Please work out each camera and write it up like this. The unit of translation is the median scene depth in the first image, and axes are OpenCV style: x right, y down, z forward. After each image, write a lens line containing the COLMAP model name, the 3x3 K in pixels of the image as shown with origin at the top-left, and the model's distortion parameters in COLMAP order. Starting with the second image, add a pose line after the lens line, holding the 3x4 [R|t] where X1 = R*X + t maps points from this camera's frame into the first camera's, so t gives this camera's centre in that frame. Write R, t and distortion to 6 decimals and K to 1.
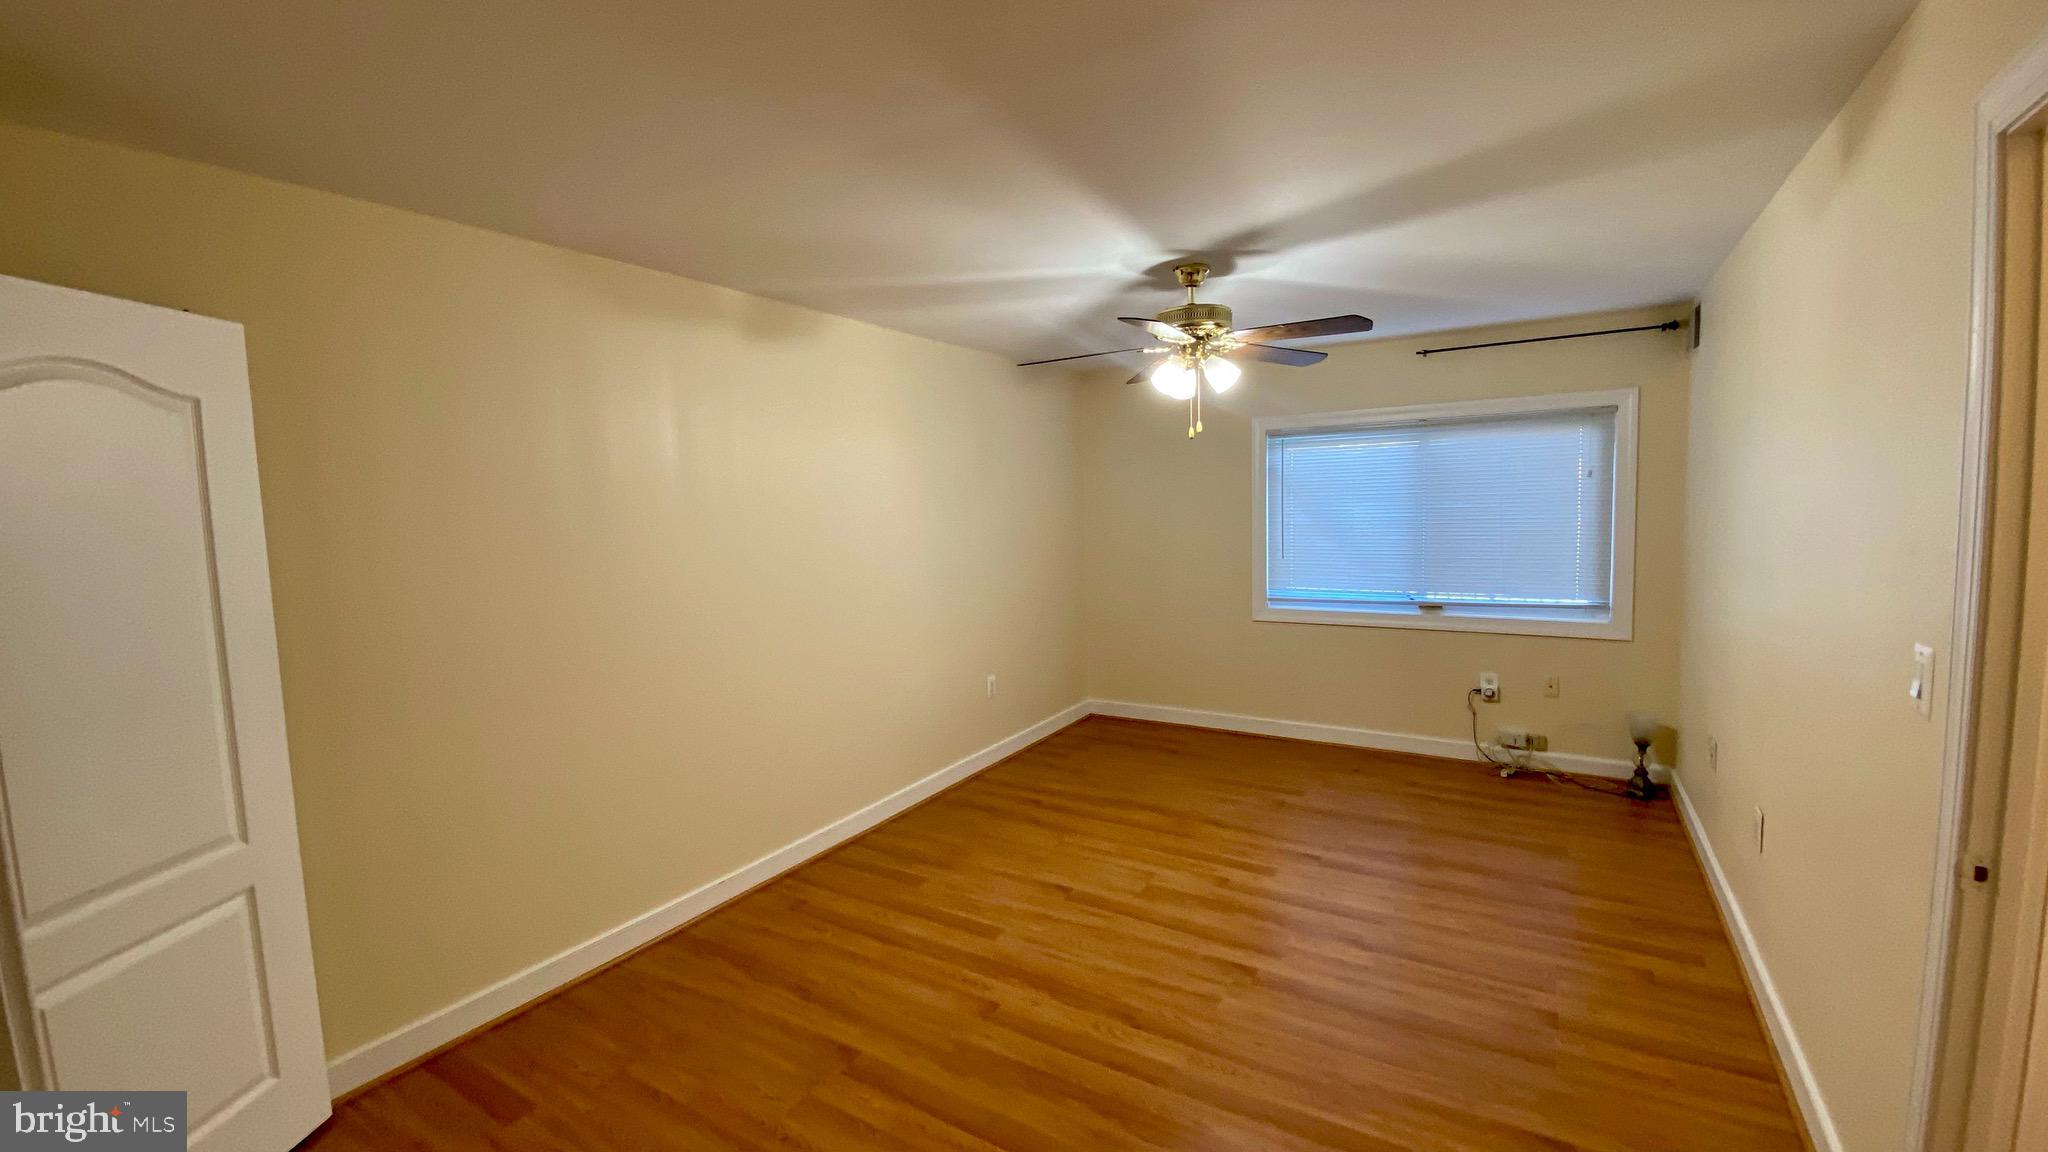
lens RADIAL K [[824.6, 0, 1021.5], [0, 824.6, 573.1], [0, 0, 1]] dist [0.042313, -0.036992]
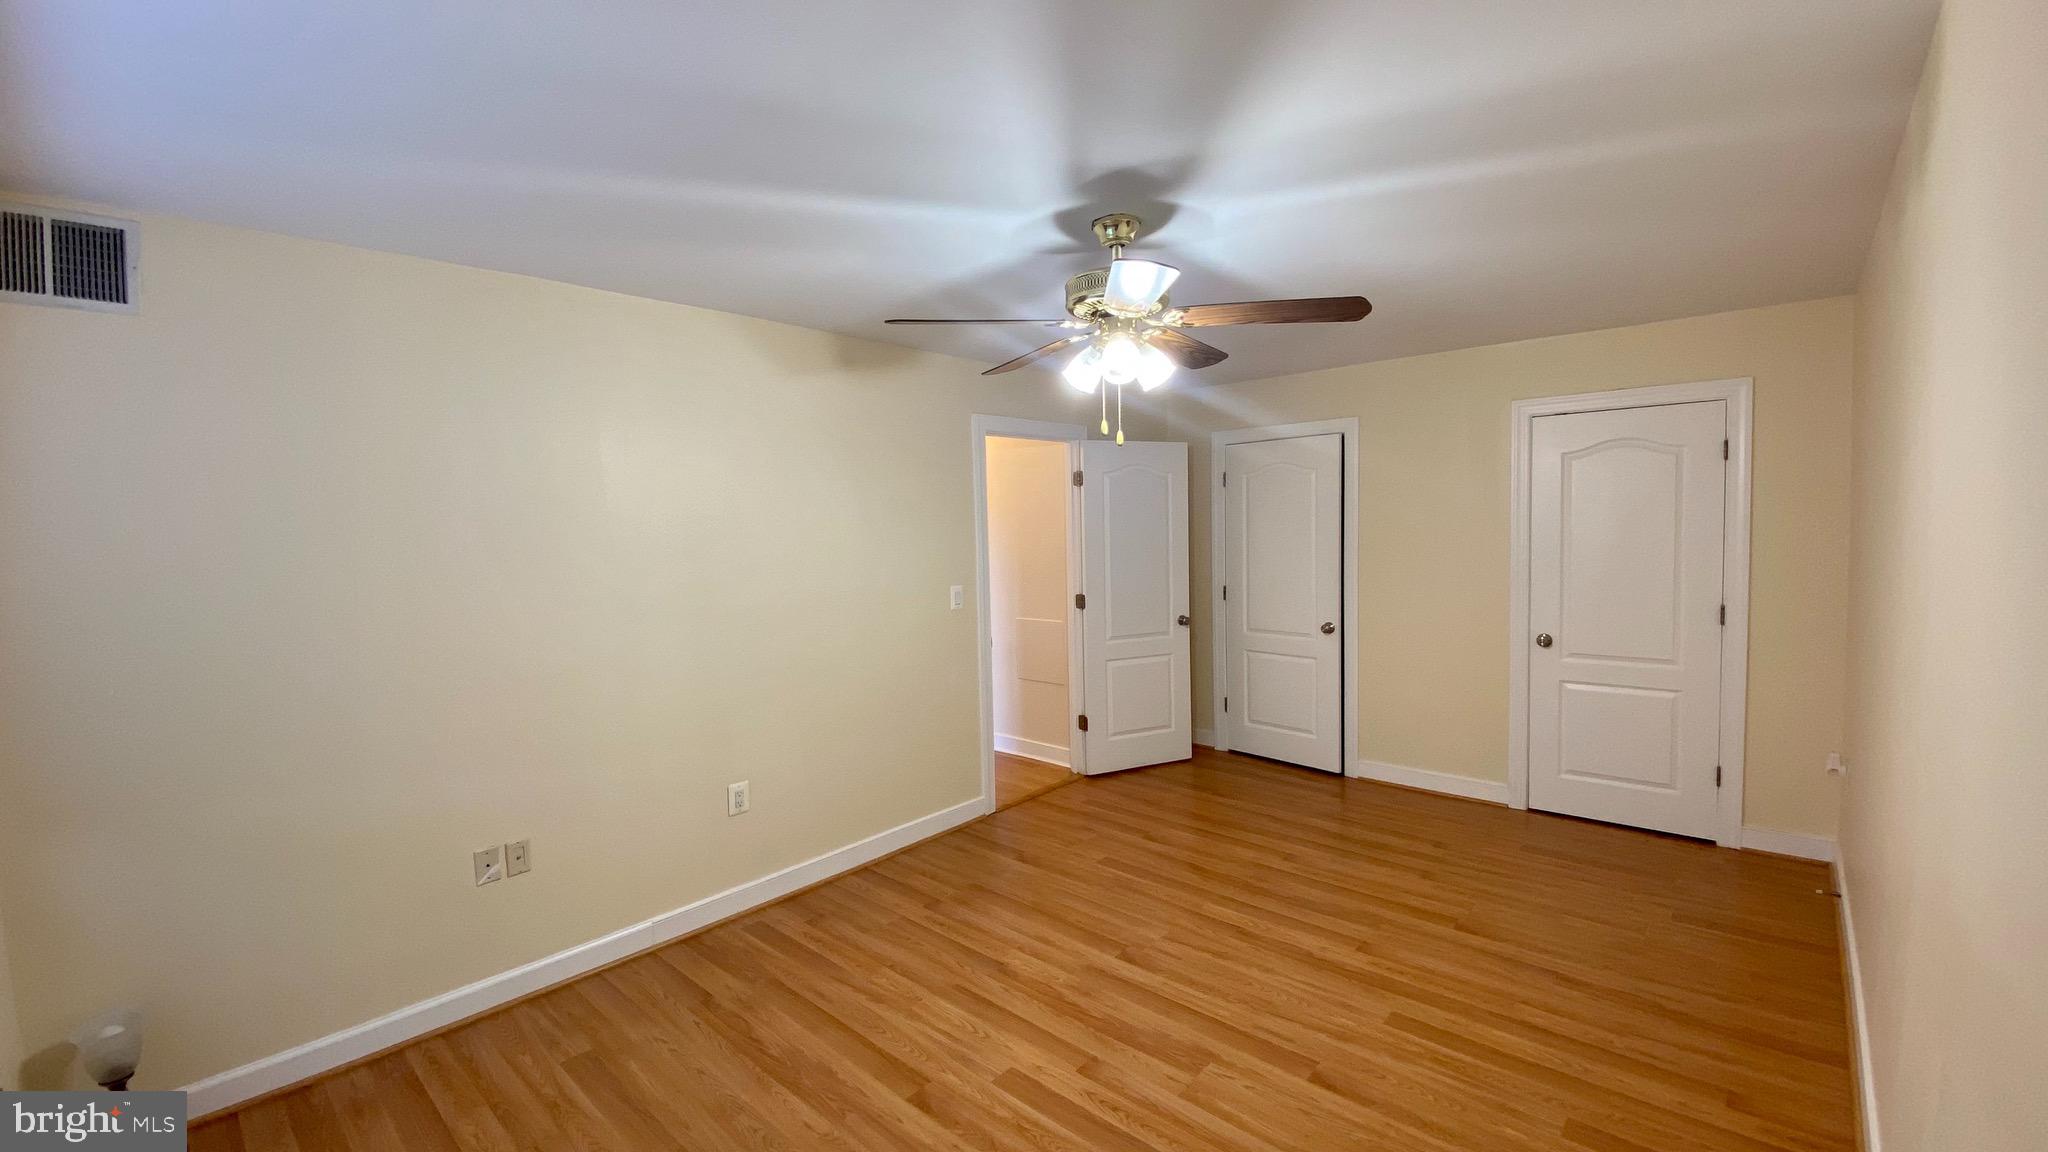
lens RADIAL K [[827.8, 0, 1023.6], [0, 827.8, 571.7], [0, 0, 1]] dist [0.020230, -0.019295]
pose [[-0.982233, 0.045023, 0.182184, 0.167320], [0.071219, 0.987599, 0.139911, -0.169675], [-0.173625, 0.150400, -0.973259, 1.849857]]
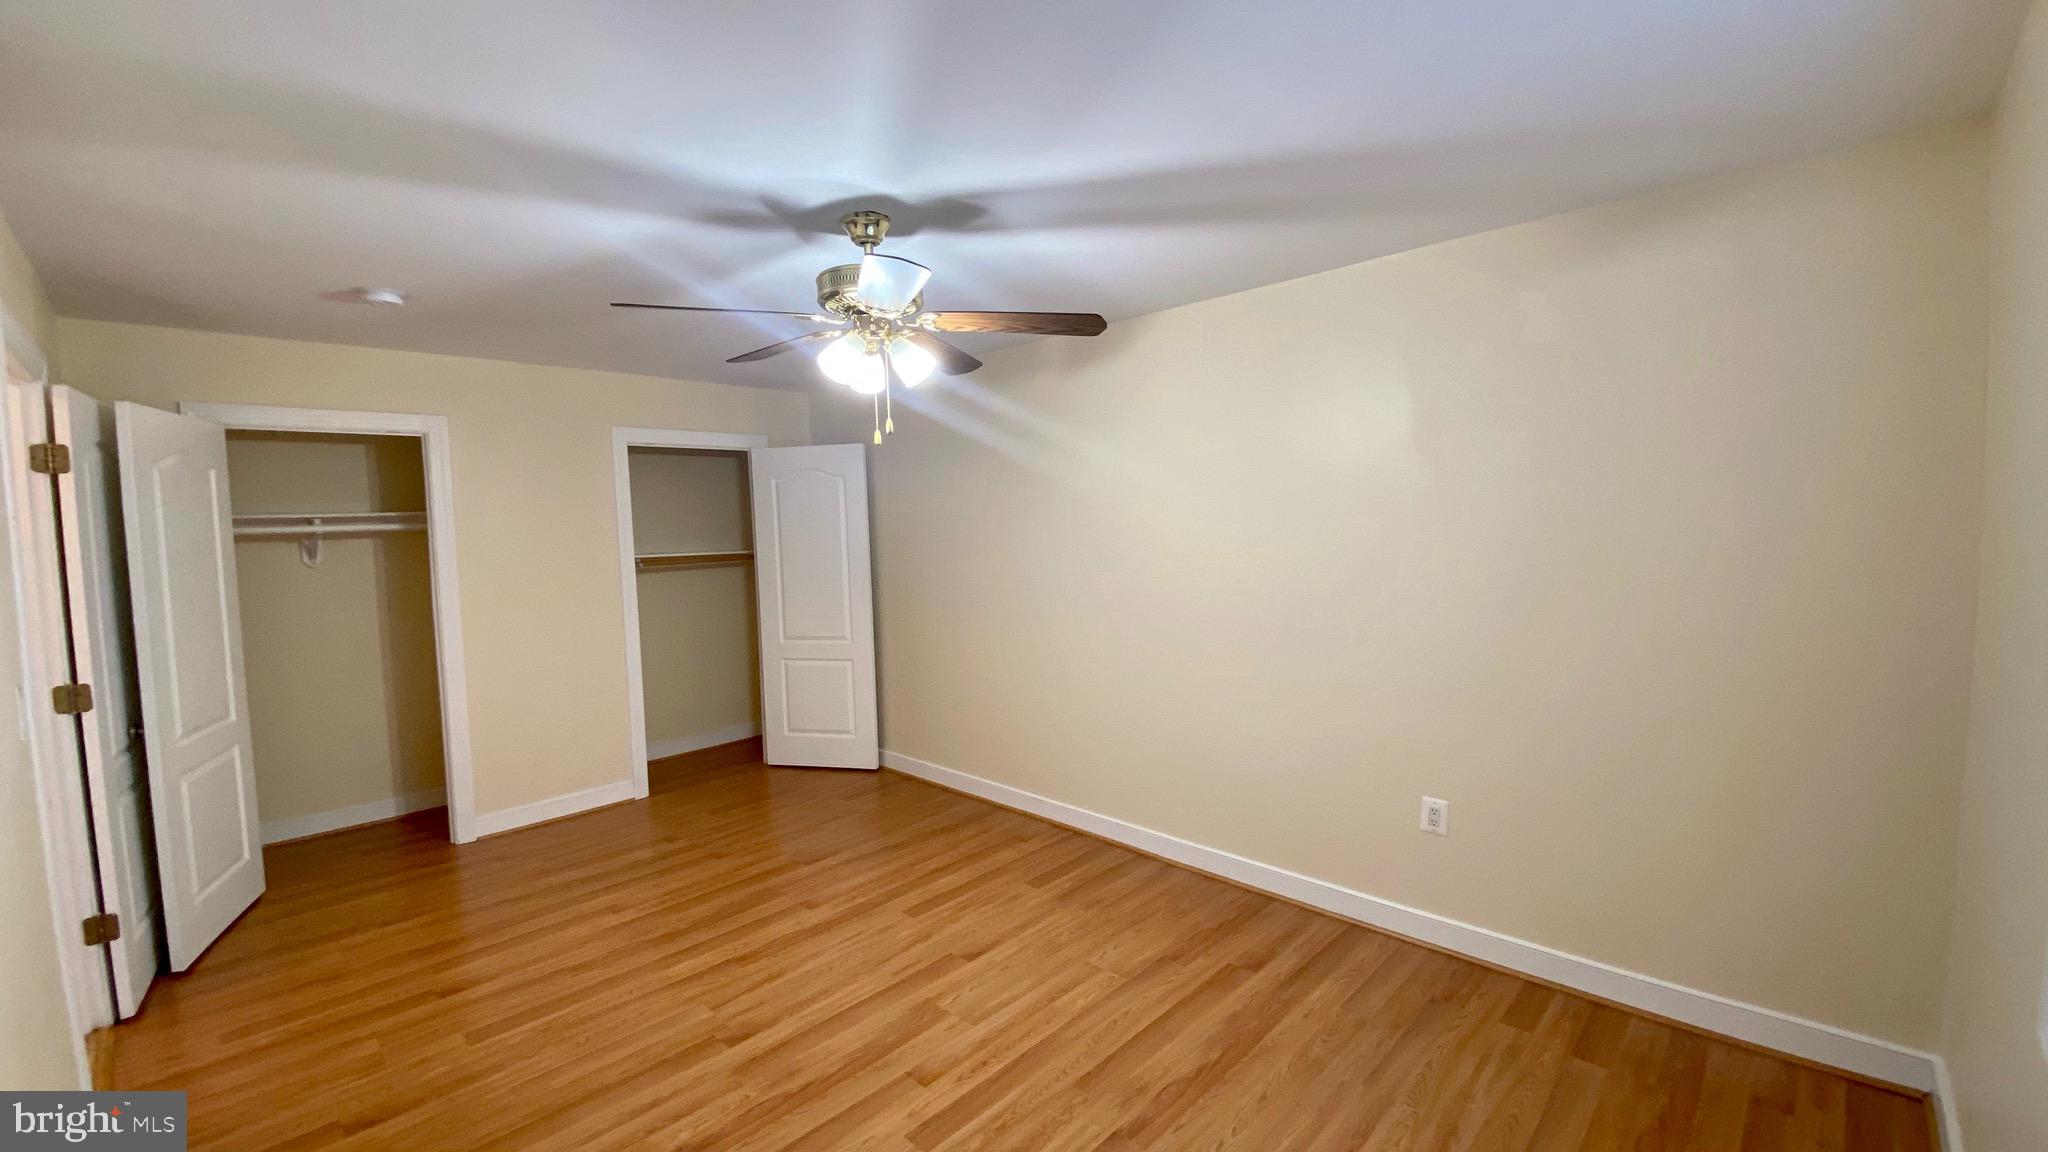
lens RADIAL K [[827.8, 0, 1023.6], [0, 827.8, 571.7], [0, 0, 1]] dist [0.020230, -0.019295]
pose [[-0.211750, 0.105144, -0.971651, 0.962996], [-0.049439, 0.991771, 0.118095, -0.150552], [0.976073, 0.073044, -0.204809, 1.350037]]
